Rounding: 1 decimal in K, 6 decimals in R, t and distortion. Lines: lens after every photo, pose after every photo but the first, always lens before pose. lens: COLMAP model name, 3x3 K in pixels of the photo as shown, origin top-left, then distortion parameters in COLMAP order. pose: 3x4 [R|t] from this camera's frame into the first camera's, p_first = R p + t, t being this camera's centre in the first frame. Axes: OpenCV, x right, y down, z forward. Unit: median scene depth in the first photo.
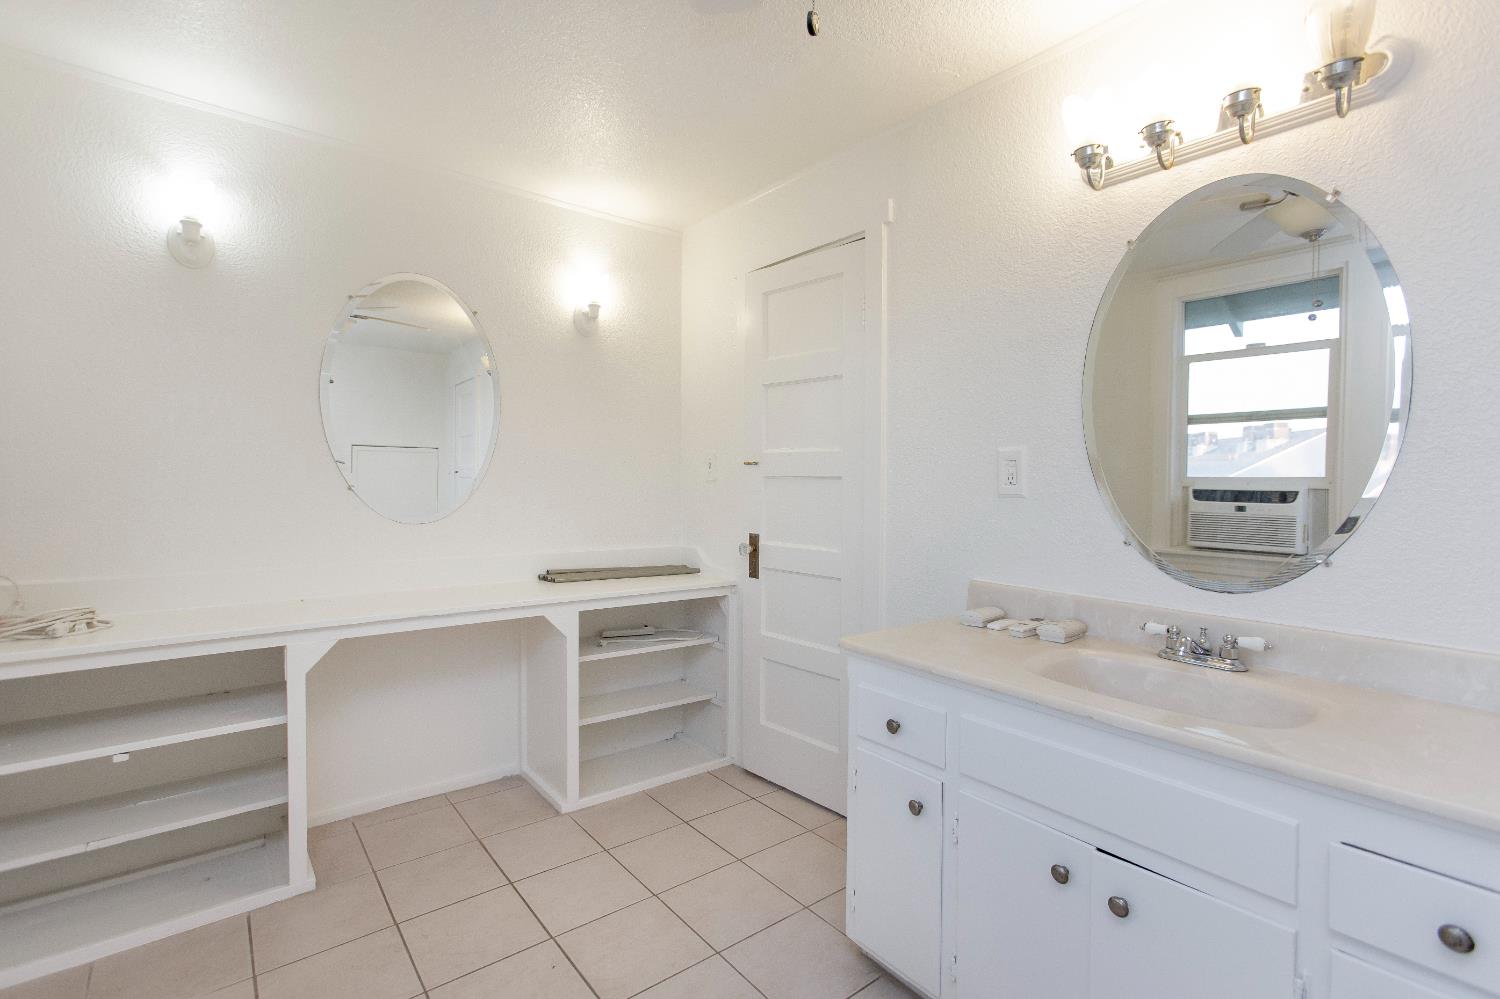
lens RADIAL K [[683.8, 0, 750.0], [0, 683.8, 499.5], [0, 0, 1]] dist [0.001000, 0.000136]
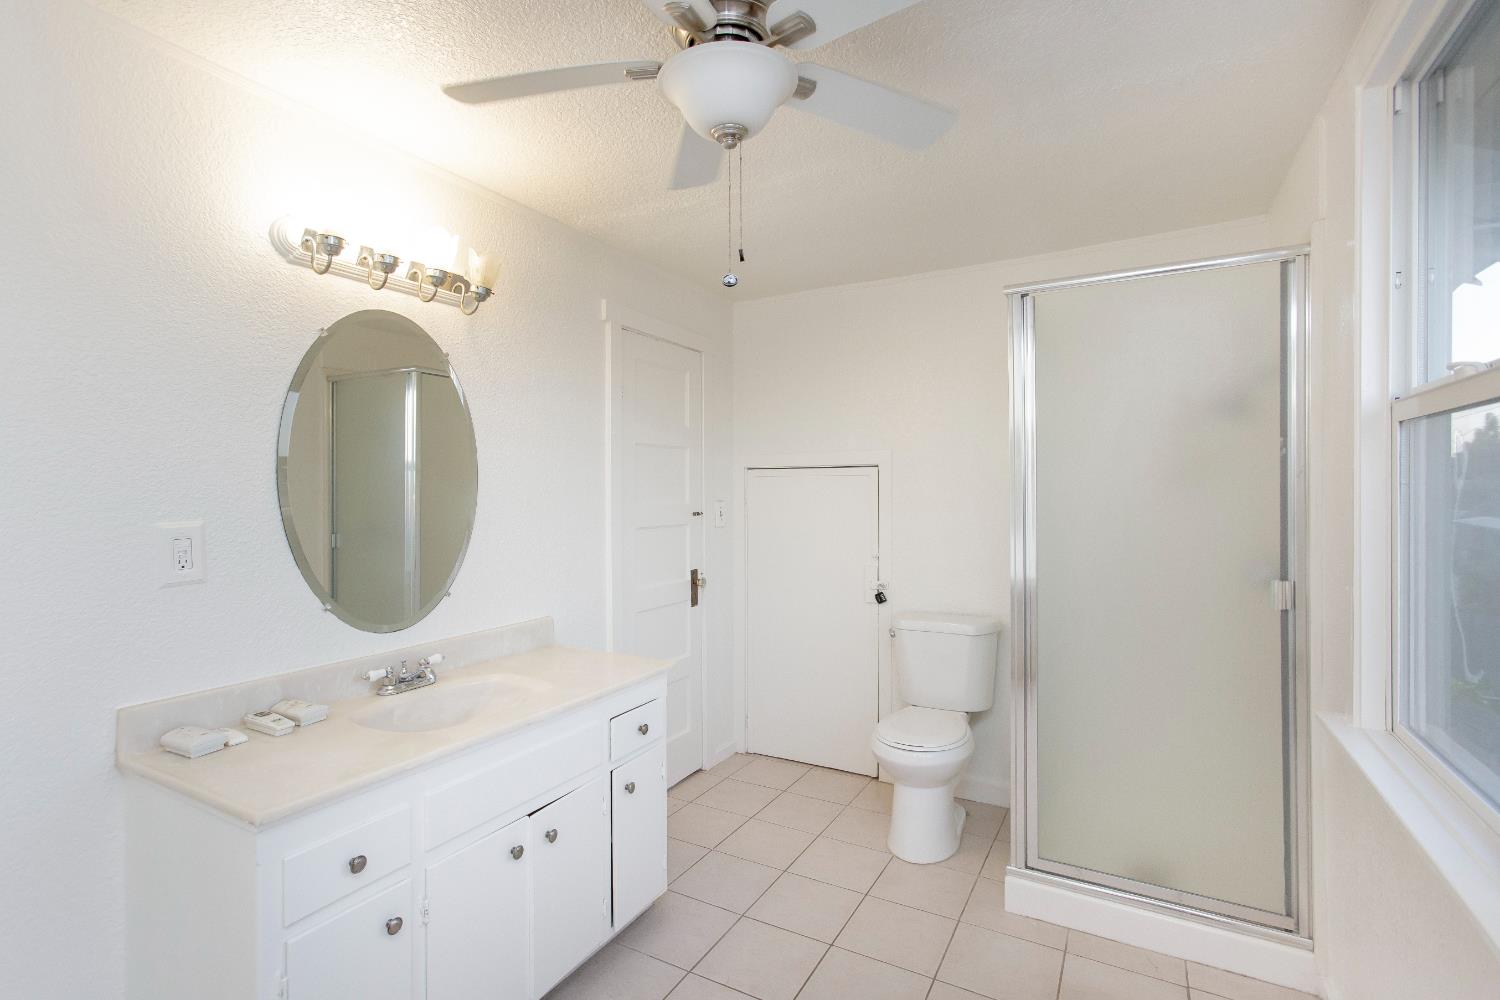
lens RADIAL K [[683.8, 0, 750.0], [0, 683.8, 500.0], [0, 0, 1]] dist [0.001000, 0.000136]
pose [[-0.360981, 0.033531, 0.931970, -0.886821], [0.107559, 0.994181, 0.005891, -0.052369], [-0.926350, 0.102368, -0.362487, 1.006571]]
